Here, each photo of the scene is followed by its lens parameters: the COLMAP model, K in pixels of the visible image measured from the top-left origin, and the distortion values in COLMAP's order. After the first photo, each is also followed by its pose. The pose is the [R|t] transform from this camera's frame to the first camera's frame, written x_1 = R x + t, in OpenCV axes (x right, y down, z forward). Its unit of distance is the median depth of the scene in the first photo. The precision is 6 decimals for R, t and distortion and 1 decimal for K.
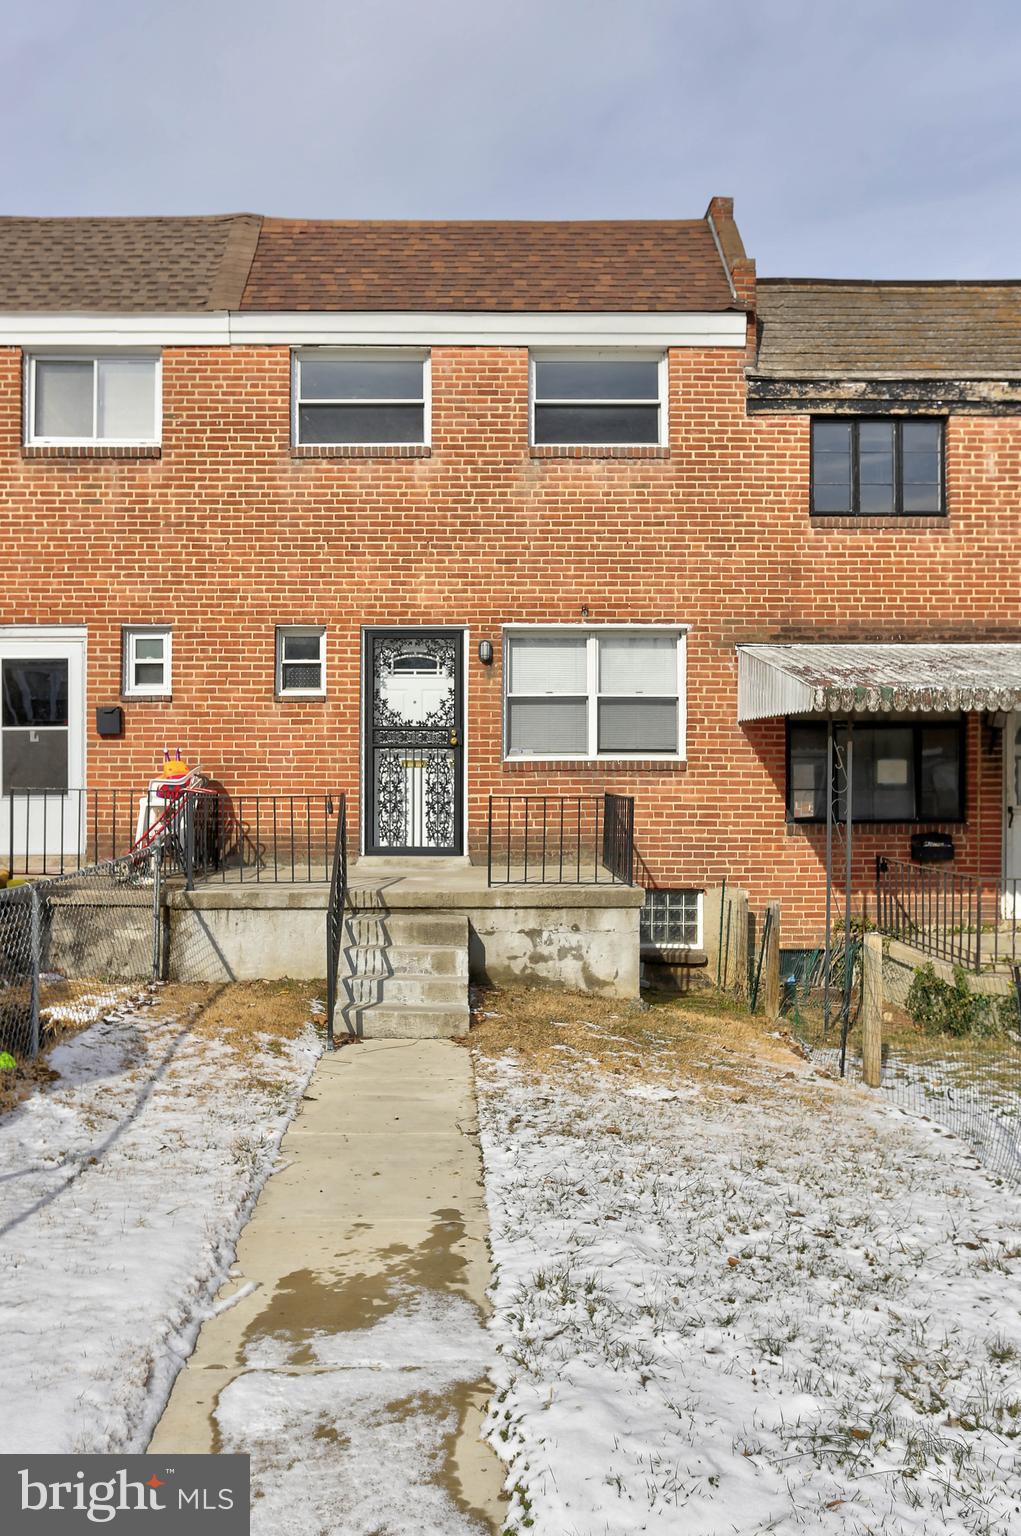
lens RADIAL K [[1274.6, 0, 507.0], [0, 1274.6, 801.8], [0, 0, 1]] dist [-0.060008, 0.140436]
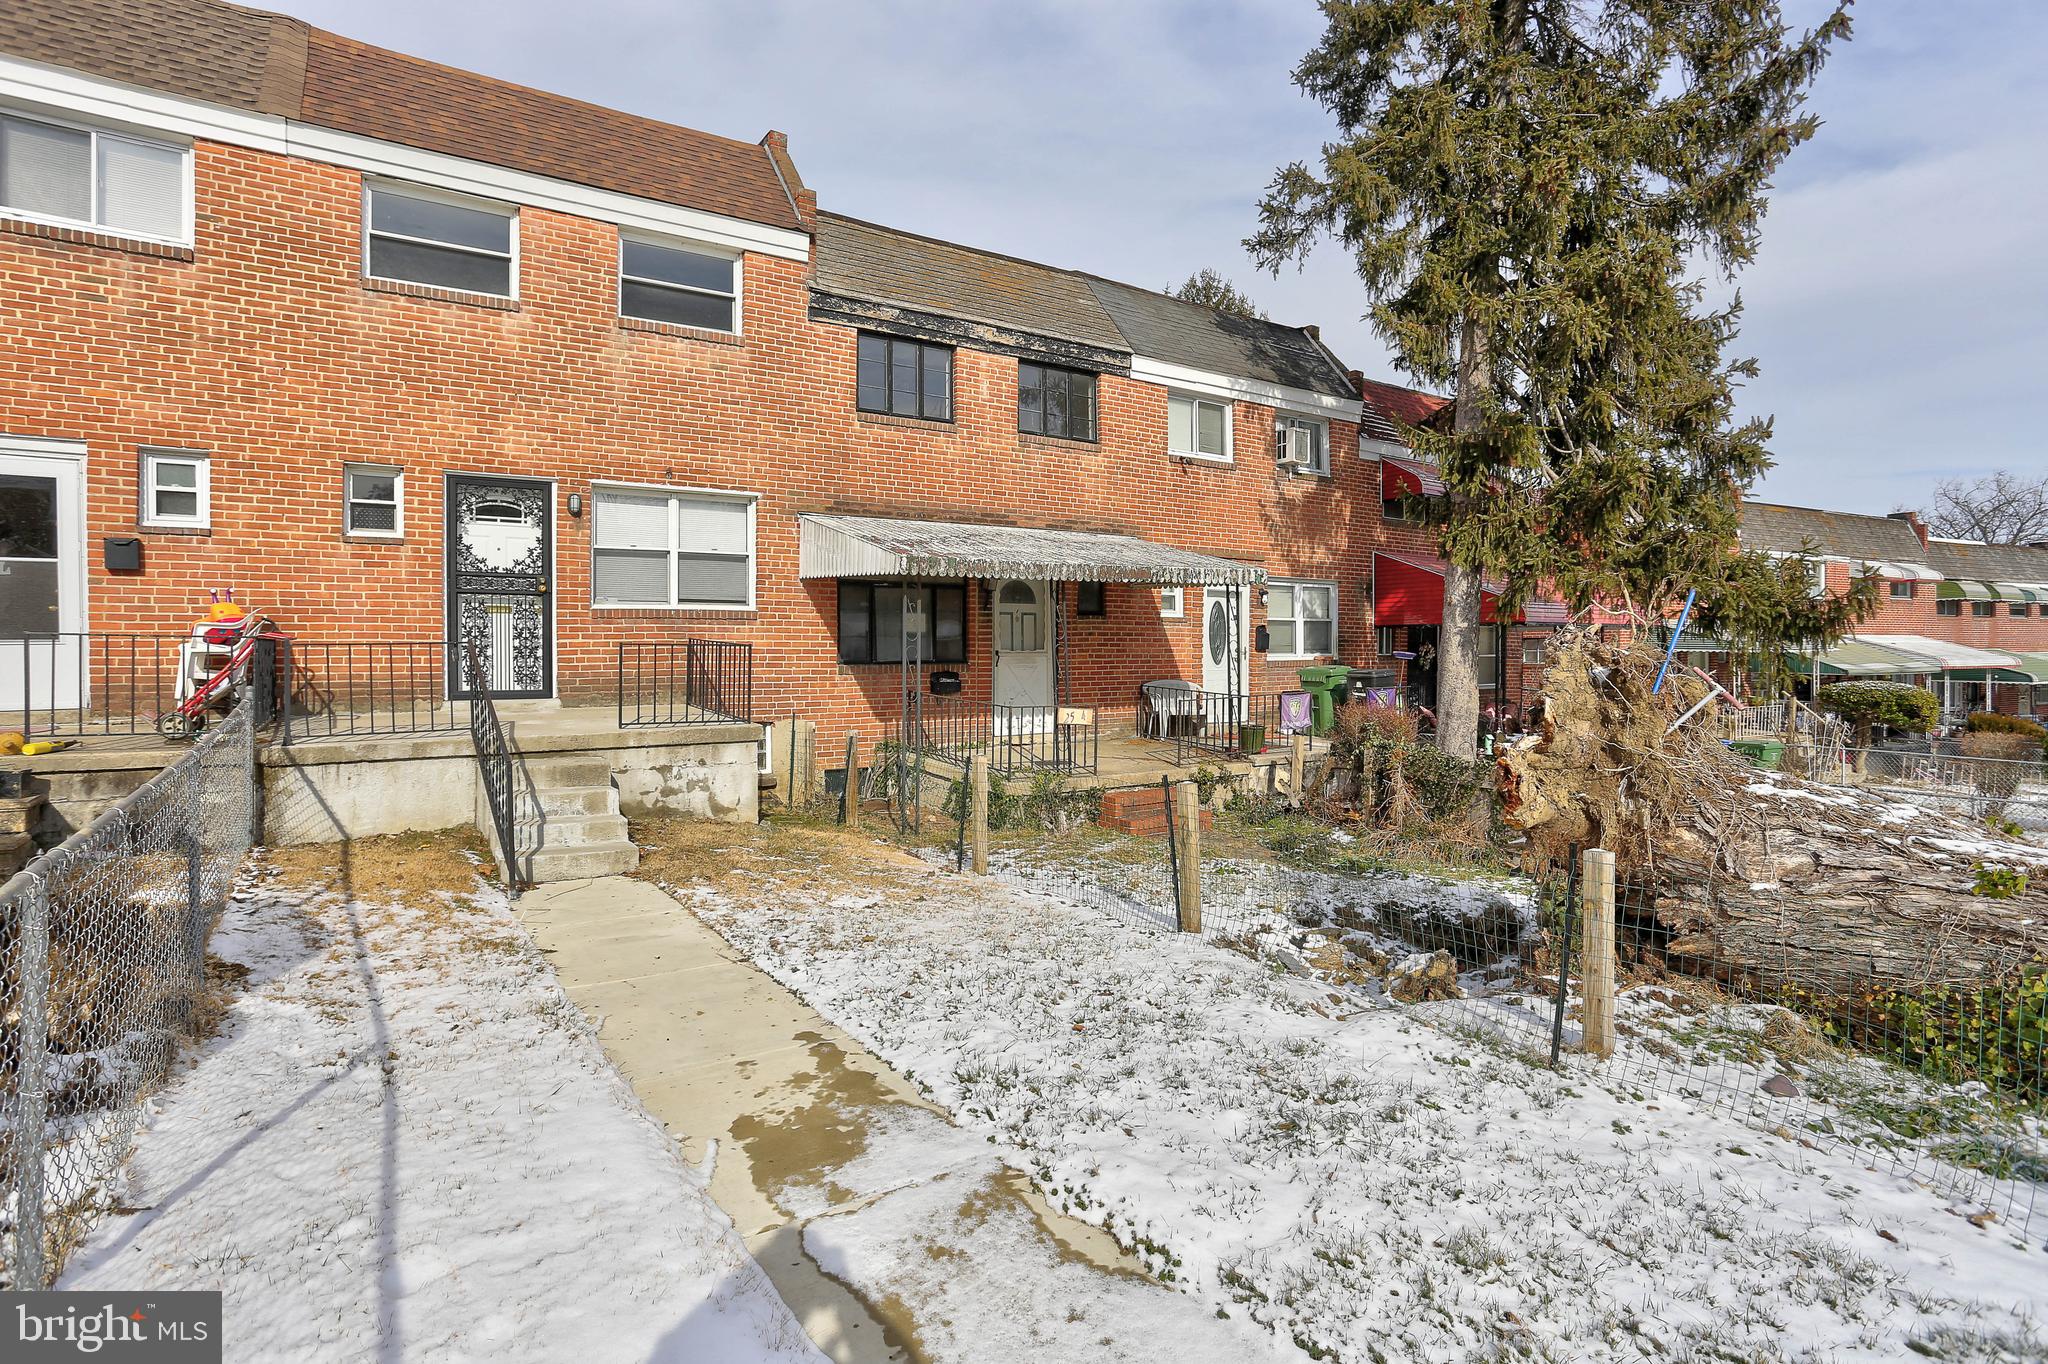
lens RADIAL K [[1050.9, 0, 1025.3], [0, 1050.9, 650.5], [0, 0, 1]] dist [-0.070887, 0.035065]
pose [[0.831755, -0.002491, 0.555137, -0.184159], [-0.004917, 0.999918, 0.011854, -0.008975], [-0.555120, -0.012590, 0.831675, 0.075168]]
